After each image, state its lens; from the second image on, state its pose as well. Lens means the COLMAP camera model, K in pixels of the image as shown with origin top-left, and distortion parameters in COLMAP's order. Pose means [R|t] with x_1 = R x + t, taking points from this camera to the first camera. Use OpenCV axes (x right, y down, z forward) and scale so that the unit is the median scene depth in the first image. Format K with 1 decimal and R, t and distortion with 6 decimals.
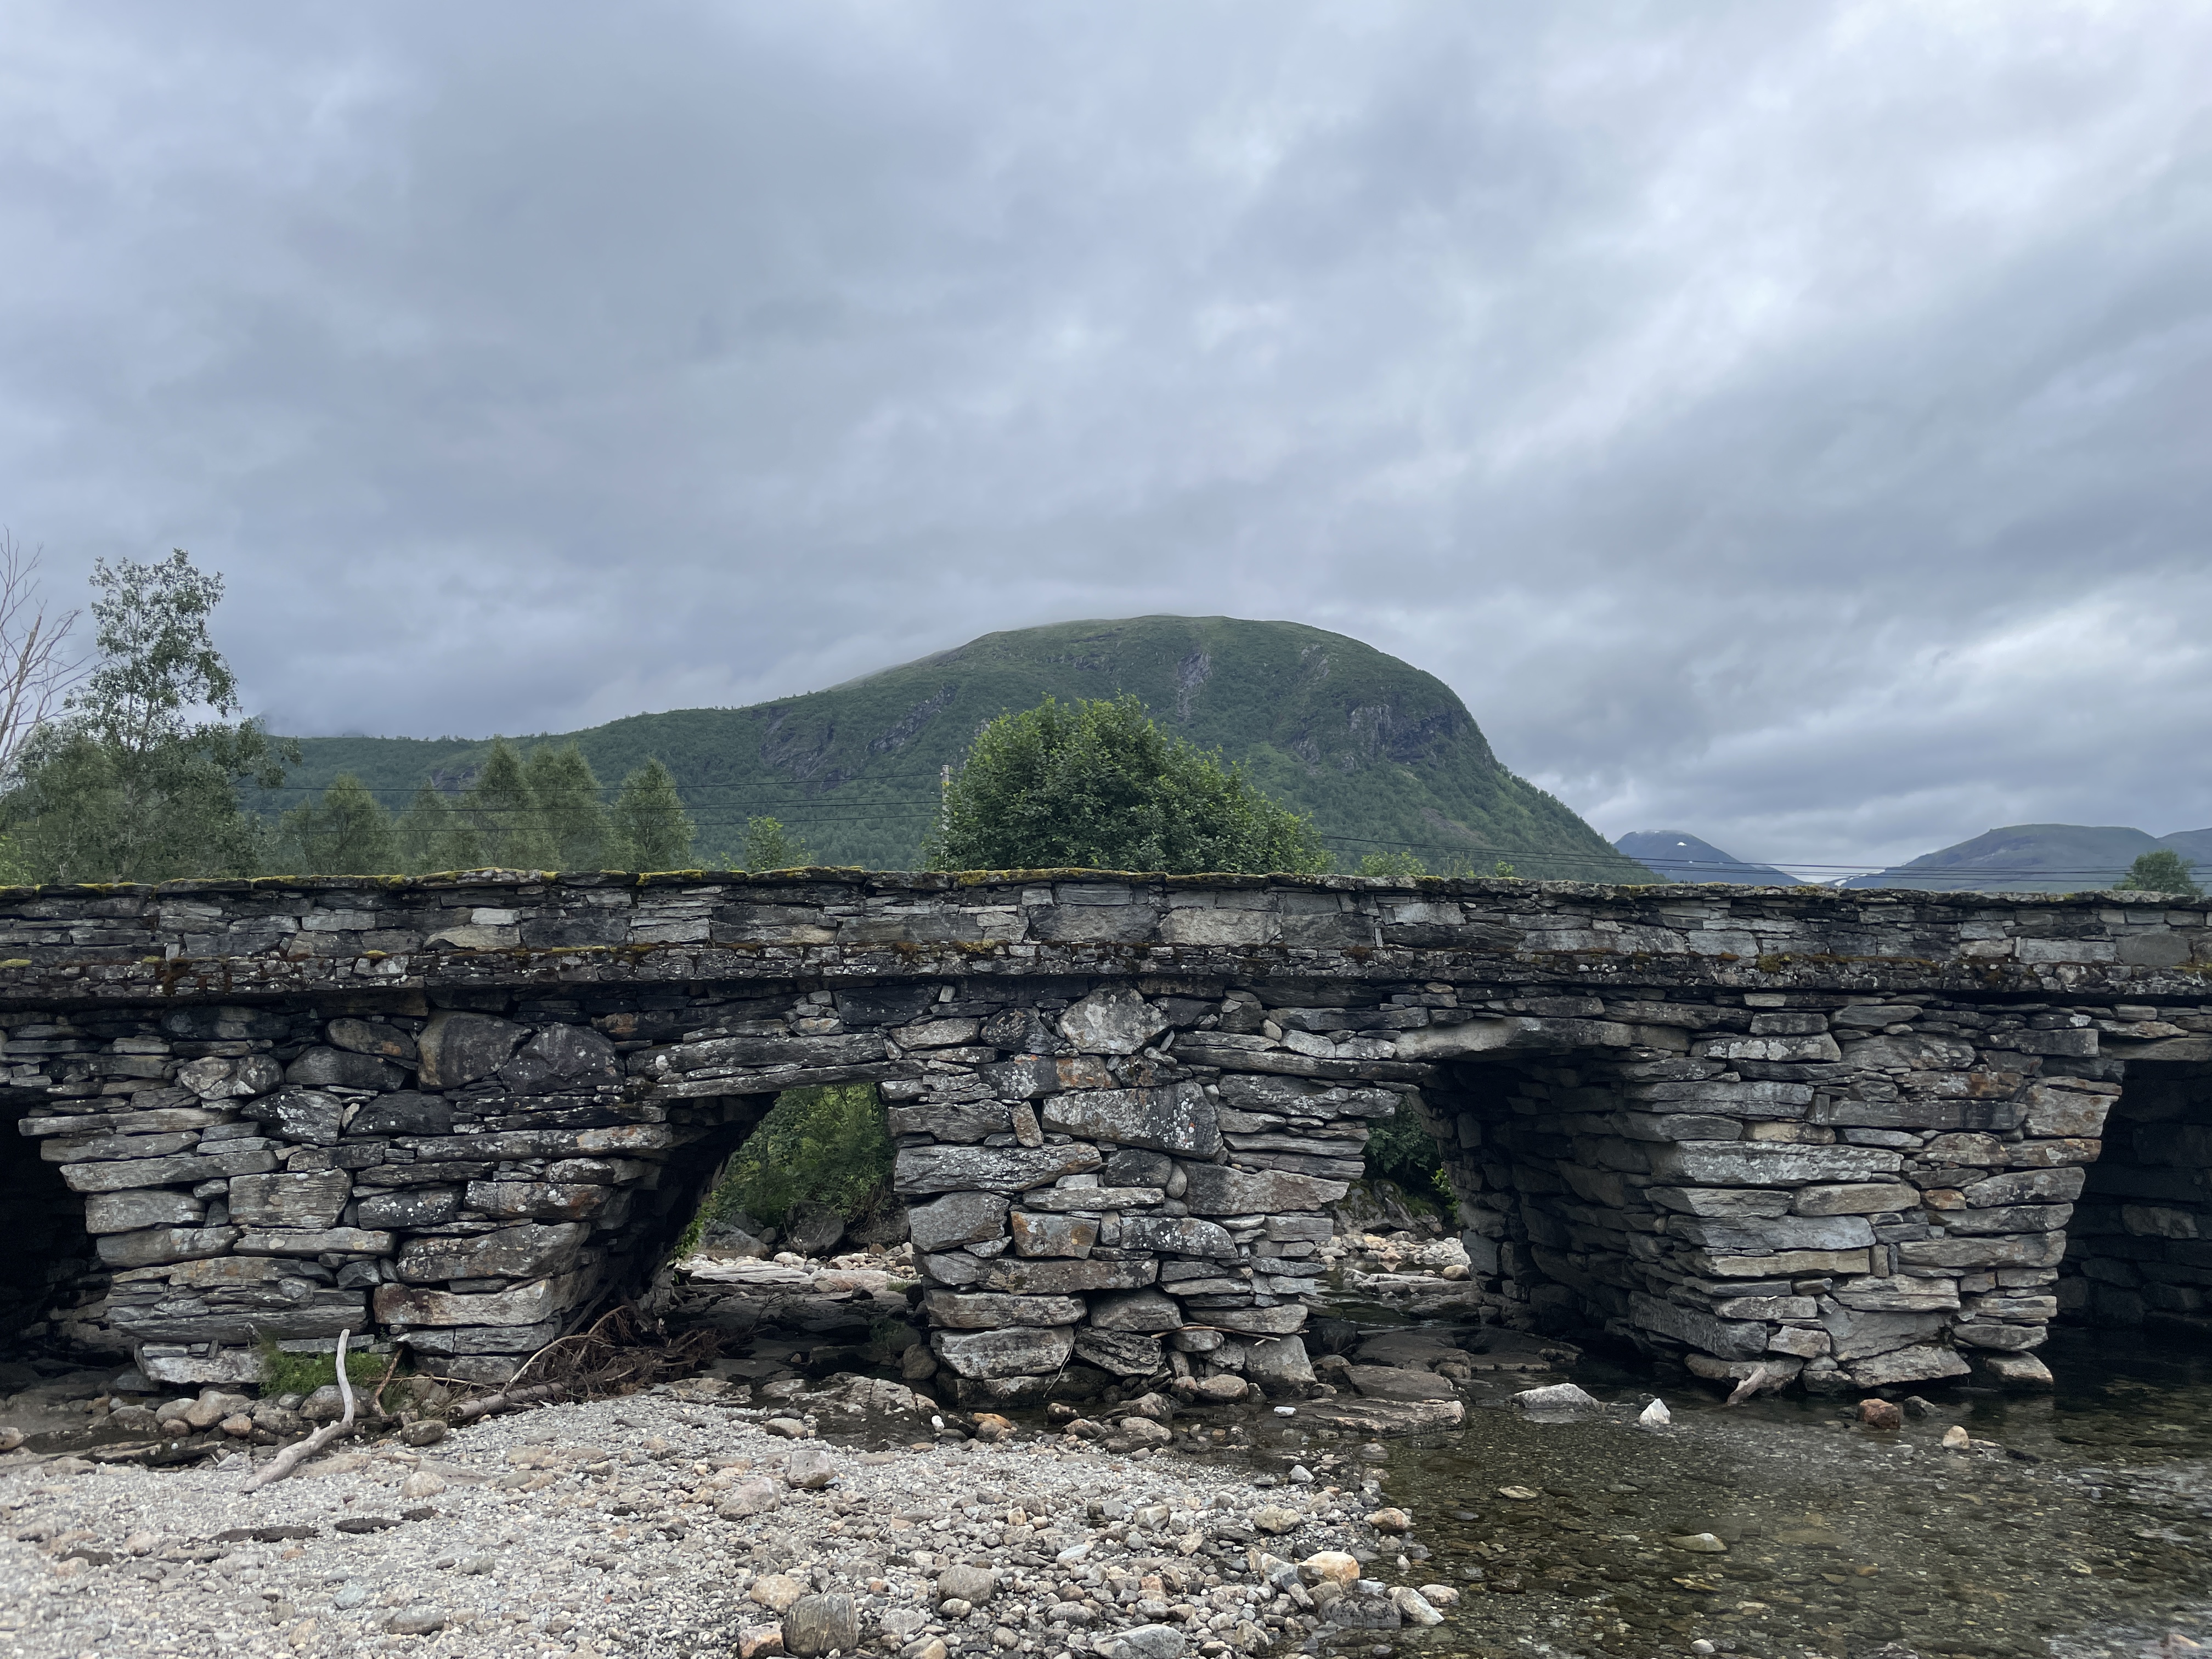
lens RADIAL K [[1676.1, 0, 1103.2], [0, 1676.1, 816.7], [0, 0, 1]] dist [0.099978, -0.130759]
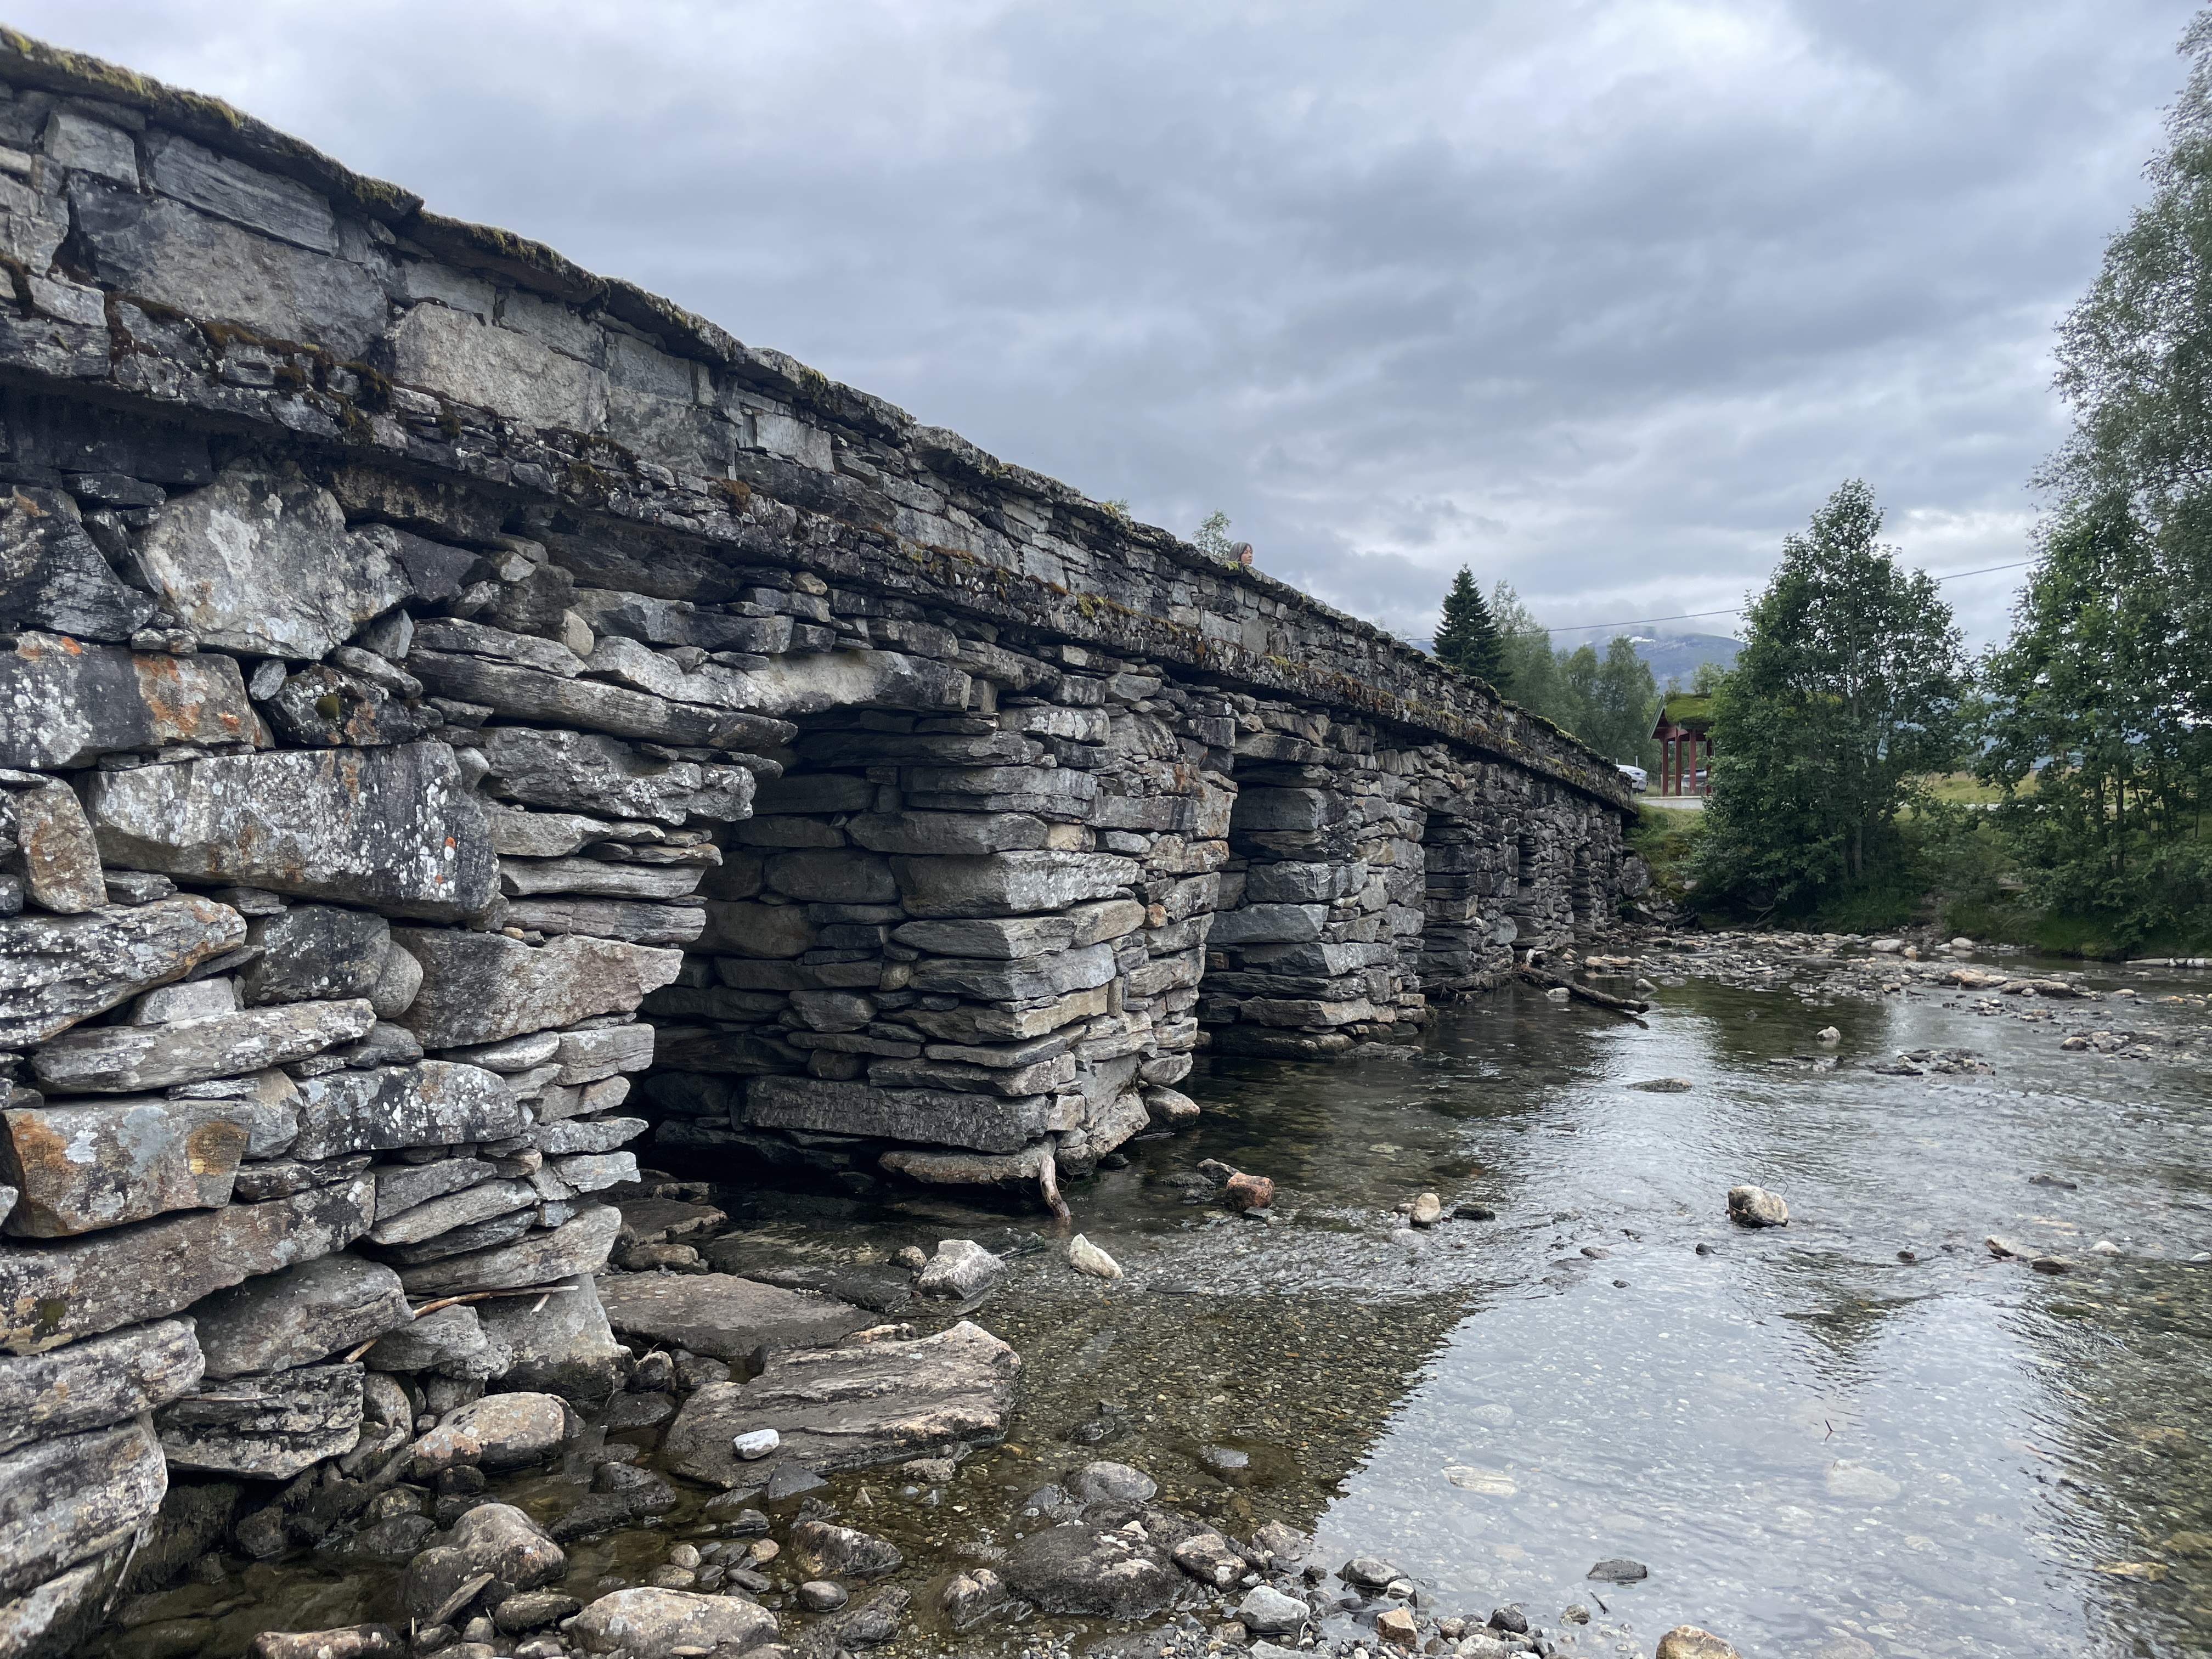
lens RADIAL K [[1676.5, 0, 1099.9], [0, 1676.5, 824.0], [0, 0, 1]] dist [0.094815, -0.121189]
pose [[0.535592, -0.004821, 0.844463, -0.211033], [-0.133804, 0.986867, 0.090498, 0.119043], [-0.833809, -0.161462, 0.527913, 0.642724]]
